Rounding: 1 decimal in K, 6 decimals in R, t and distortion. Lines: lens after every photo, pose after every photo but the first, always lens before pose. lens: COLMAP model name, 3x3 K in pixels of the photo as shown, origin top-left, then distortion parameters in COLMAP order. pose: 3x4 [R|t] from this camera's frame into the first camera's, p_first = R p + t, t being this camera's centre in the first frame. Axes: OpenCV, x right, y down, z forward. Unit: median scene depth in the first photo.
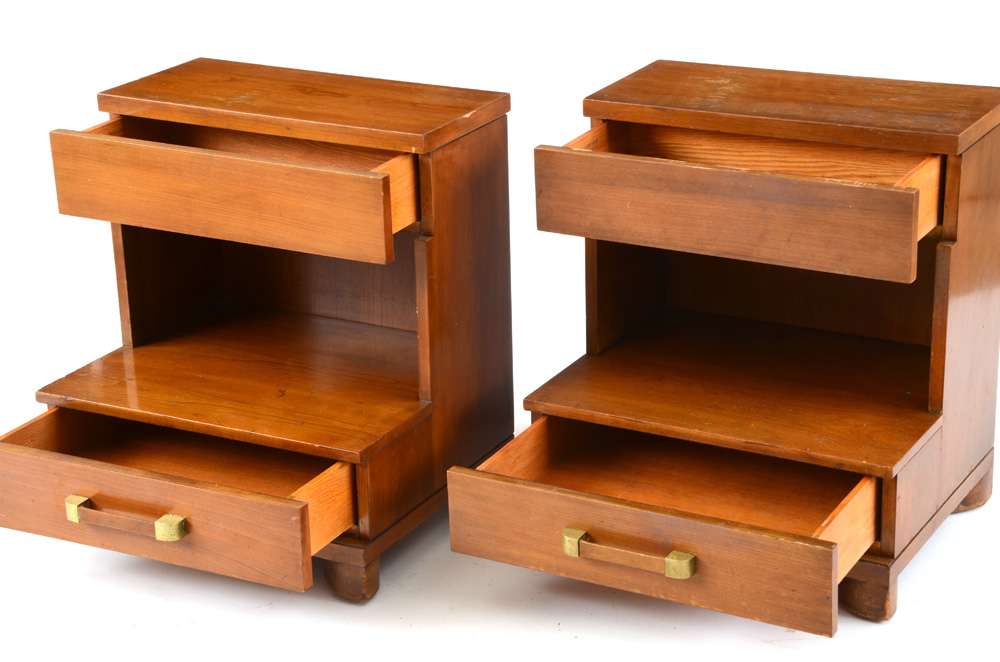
lens RADIAL K [[2188.5, 0, 560.5], [0, 2188.5, 374.6], [0, 0, 1]] dist [0.367858, 0.000000]
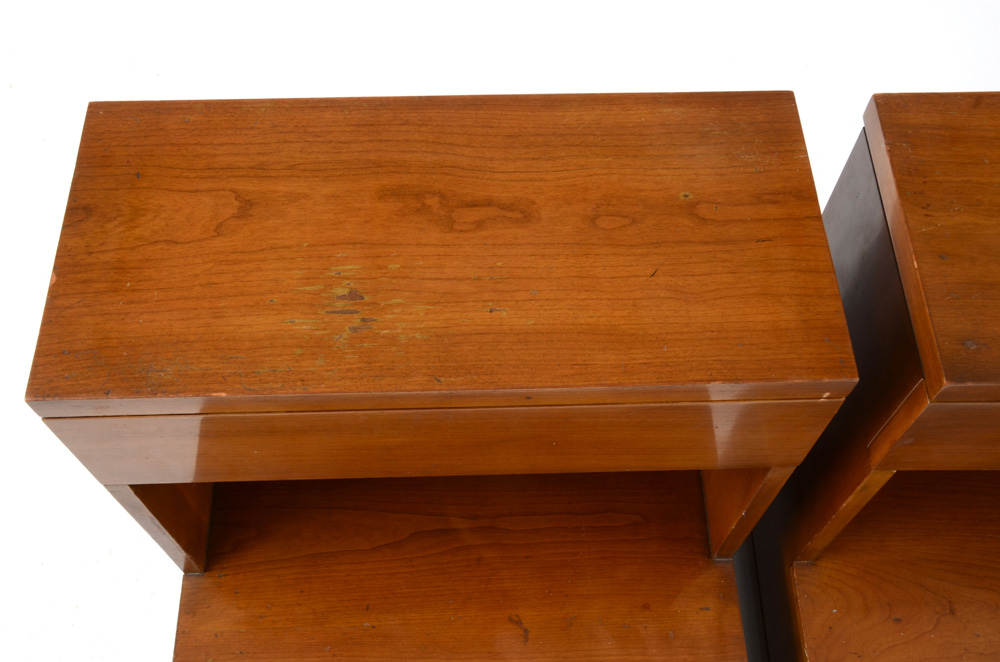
lens RADIAL K [[1016.6, 0, 500.1], [0, 1016.6, 331.6], [0, 0, 1]] dist [-0.009090, 0.000000]
pose [[0.875335, -0.404777, 0.264470, -0.169985], [0.147839, 0.744831, 0.650669, -0.248851], [-0.460361, -0.530454, 0.711819, 0.808072]]
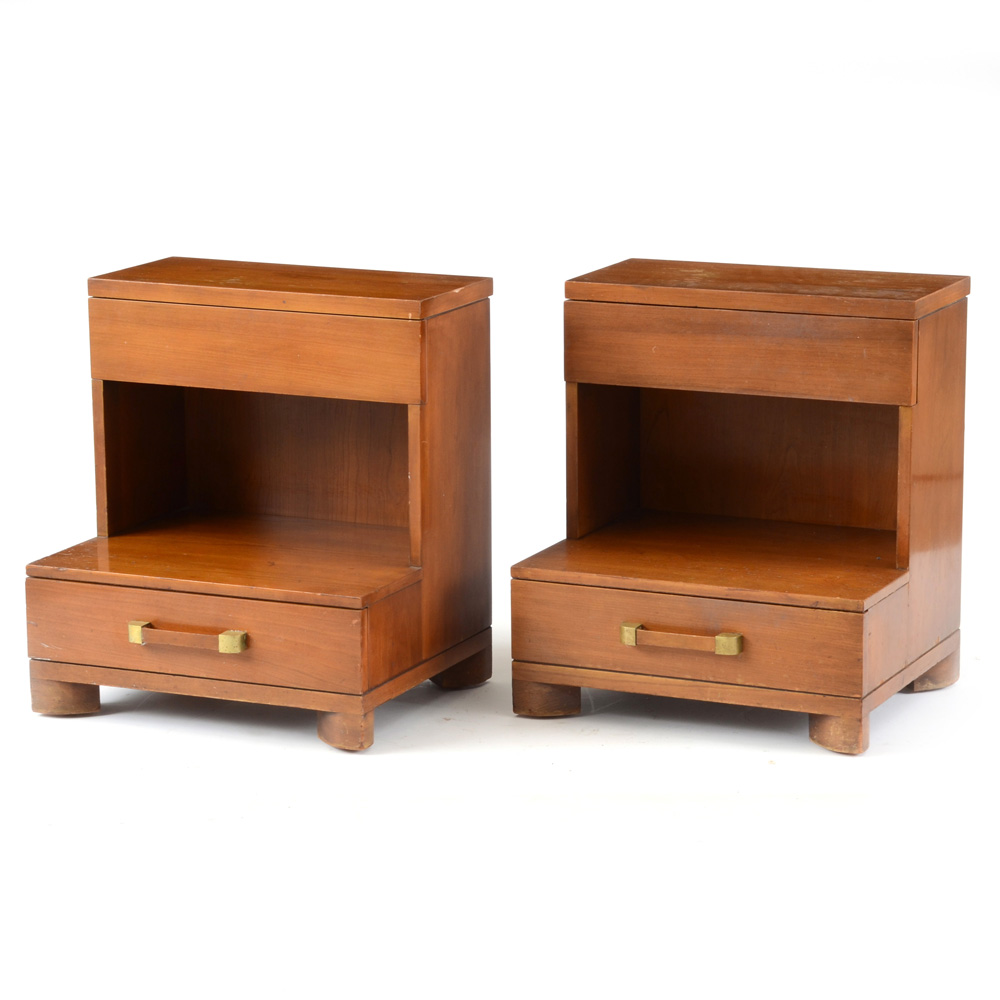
lens RADIAL K [[3534.4, 0, 467.0], [0, 3534.4, 516.5], [0, 0, 1]] dist [0.688737, 0.000000]
pose [[0.999298, 0.003113, 0.037336, -0.128622], [0.002766, 0.987692, -0.156388, 0.317221], [-0.037363, 0.156382, 0.986990, -0.855039]]
